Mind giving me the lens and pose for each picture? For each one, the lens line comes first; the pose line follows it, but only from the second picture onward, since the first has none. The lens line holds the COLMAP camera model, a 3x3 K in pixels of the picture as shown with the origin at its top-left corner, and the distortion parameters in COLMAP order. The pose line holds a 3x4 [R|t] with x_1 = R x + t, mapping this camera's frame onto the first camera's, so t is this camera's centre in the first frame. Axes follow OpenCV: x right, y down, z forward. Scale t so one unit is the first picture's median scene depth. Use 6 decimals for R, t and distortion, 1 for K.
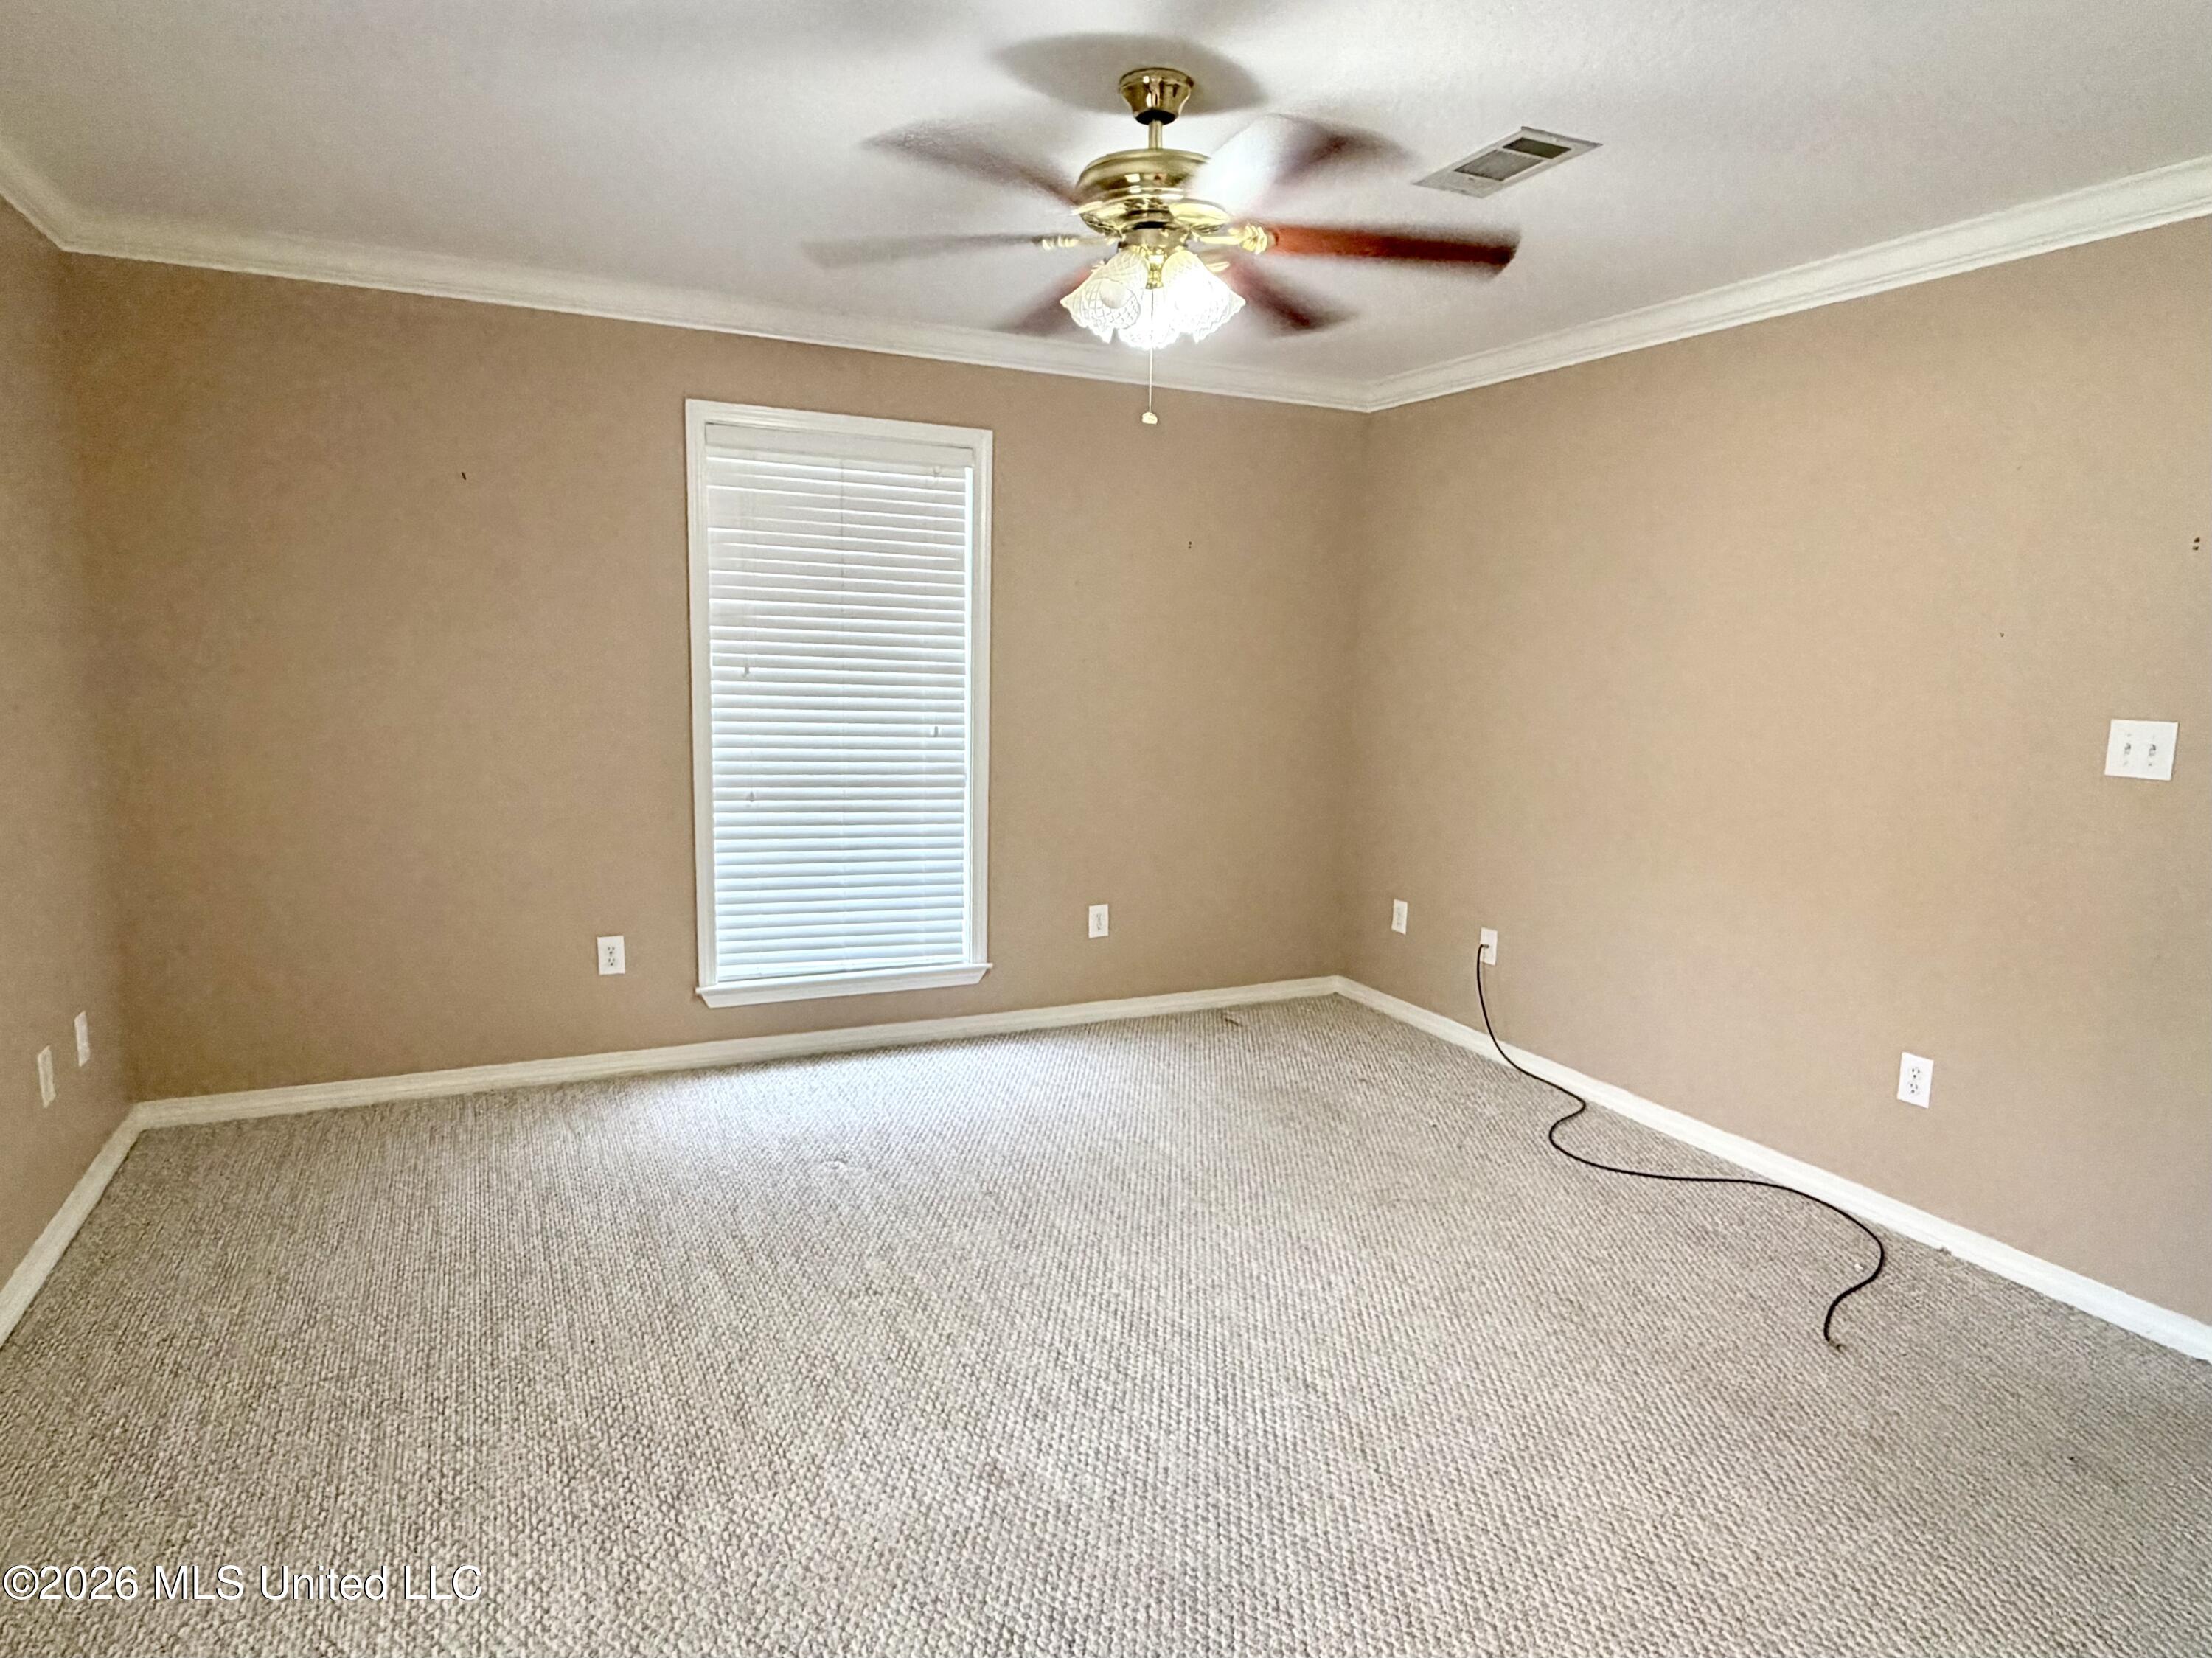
lens RADIAL K [[1288.1, 0, 1103.6], [0, 1288.1, 833.5], [0, 0, 1]] dist [-0.005442, -0.001440]
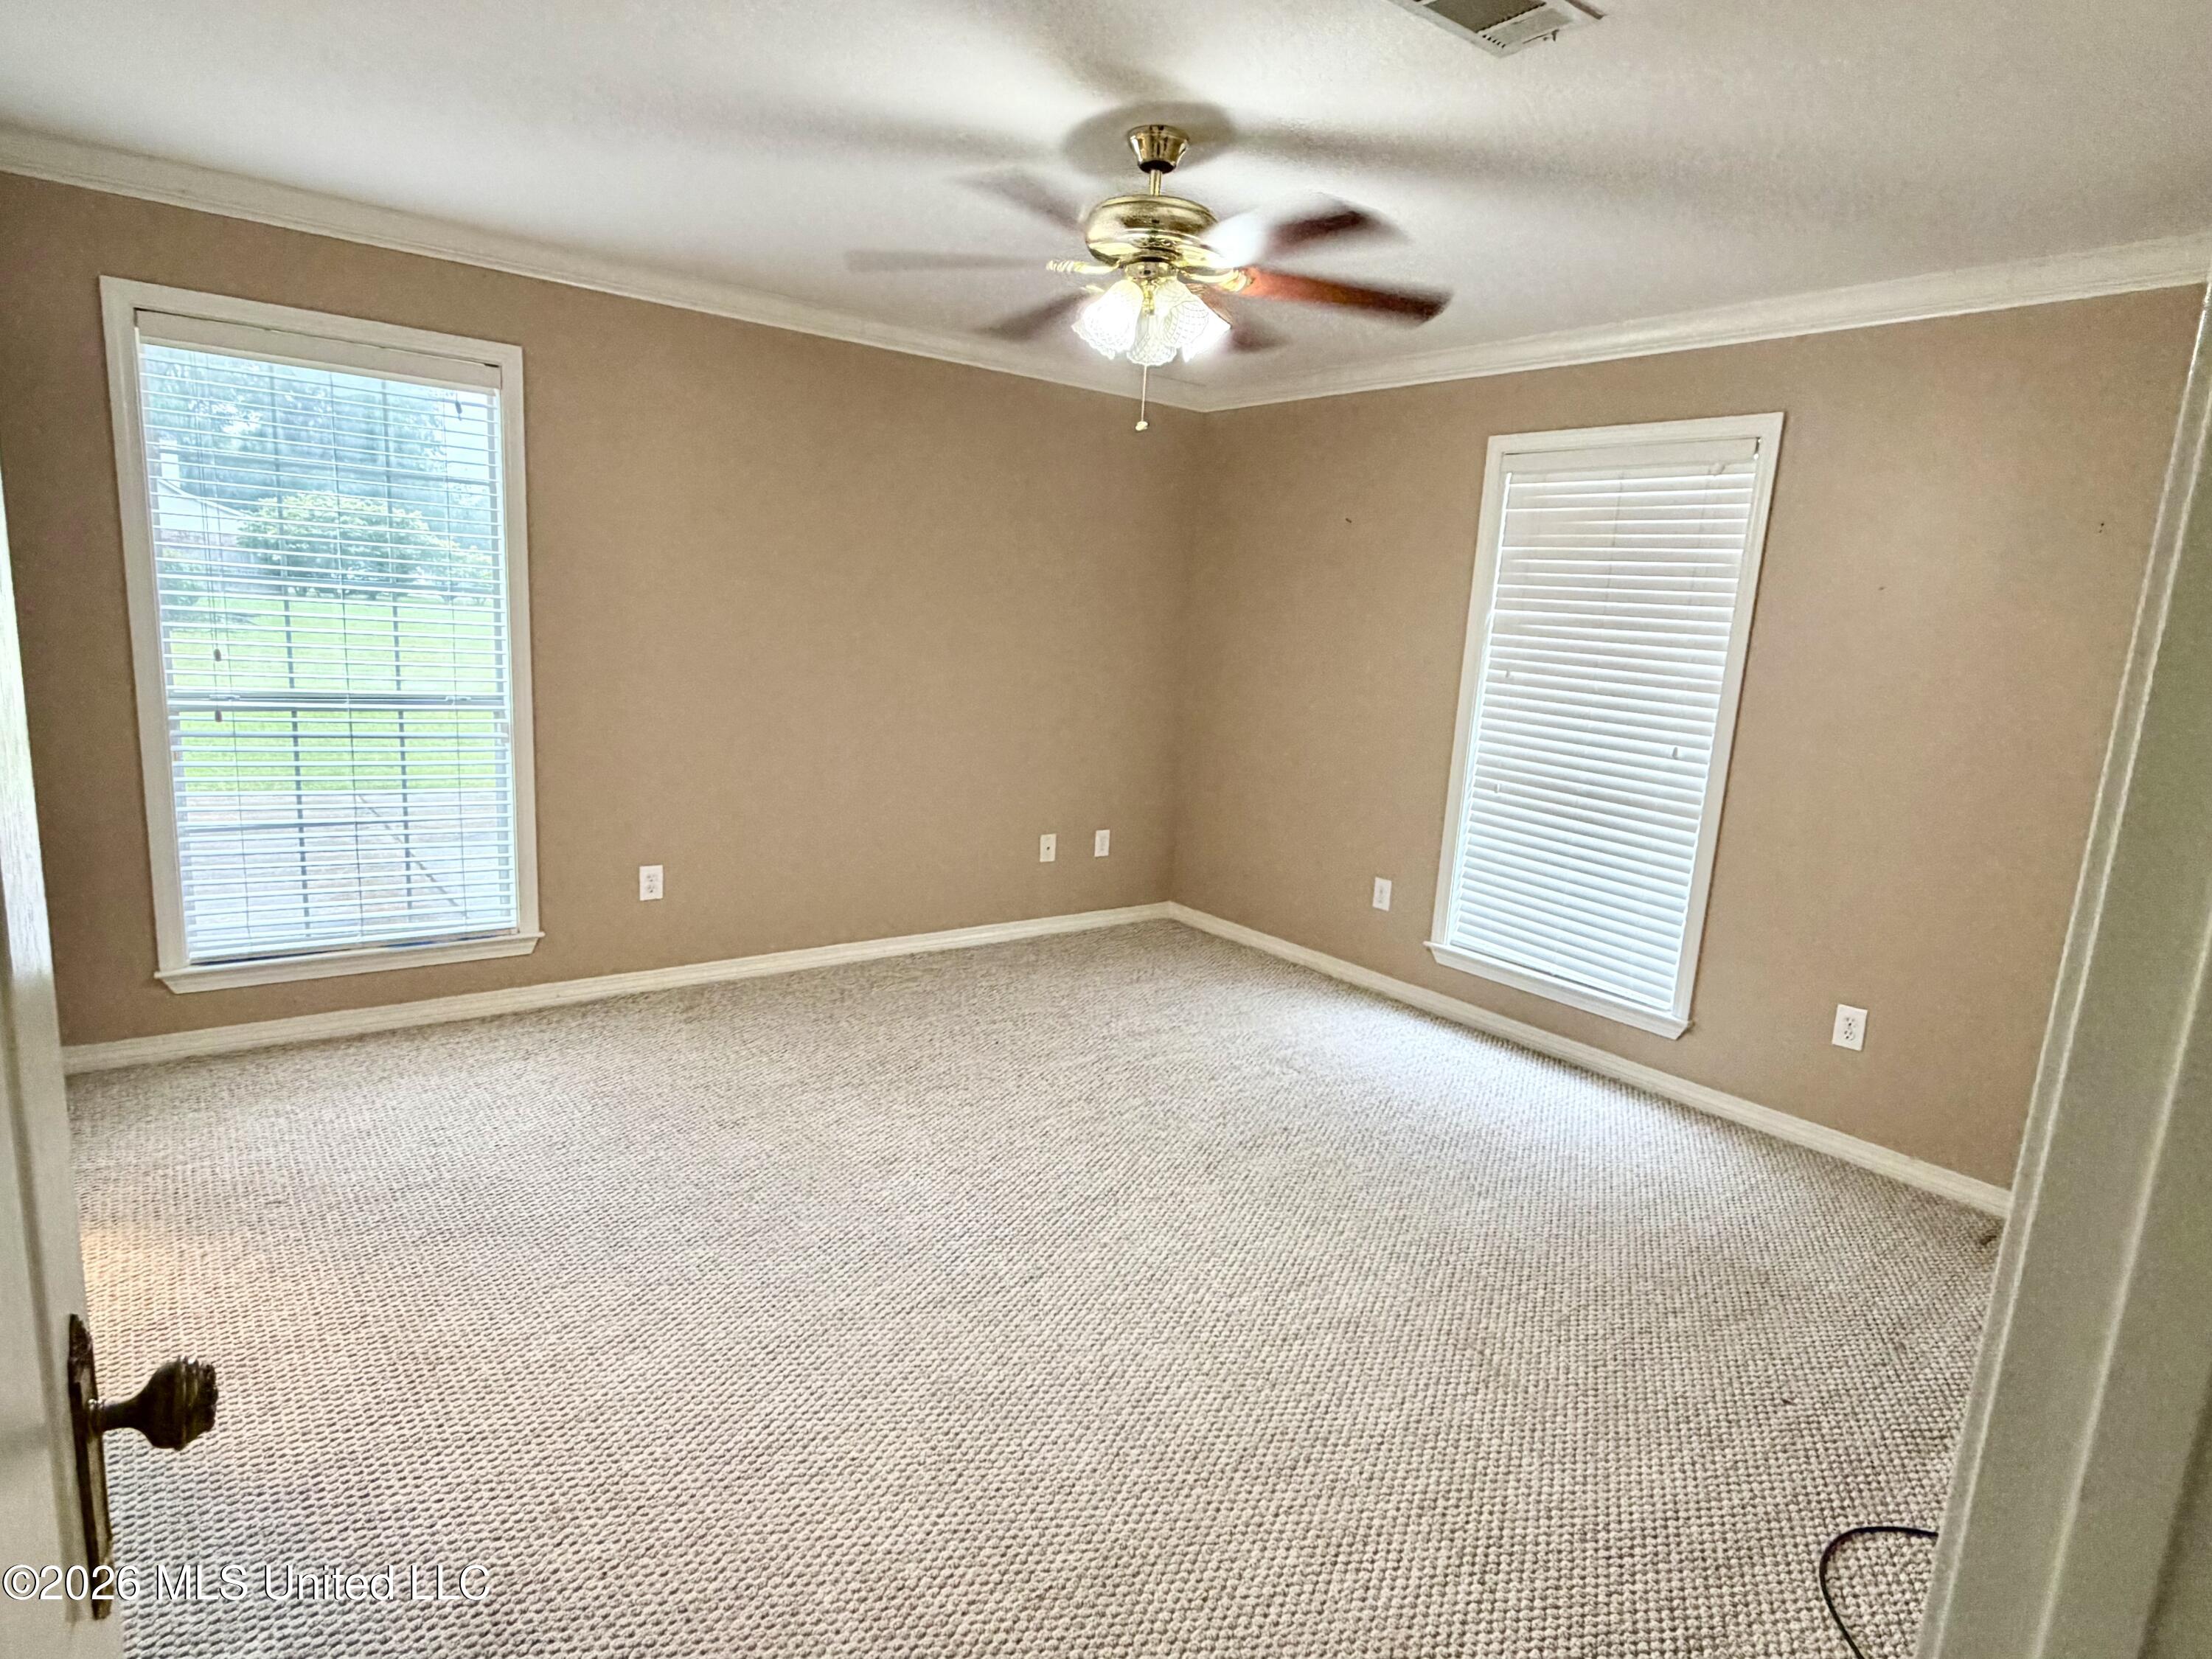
lens RADIAL K [[1200.2, 0, 1107.5], [0, 1200.2, 827.9], [0, 0, 1]] dist [-0.000943, 0.000421]
pose [[0.222316, 0.162166, -0.961394, 0.644588], [-0.200015, 0.972683, 0.117818, -0.049649], [0.954238, 0.166101, 0.248679, 0.429070]]
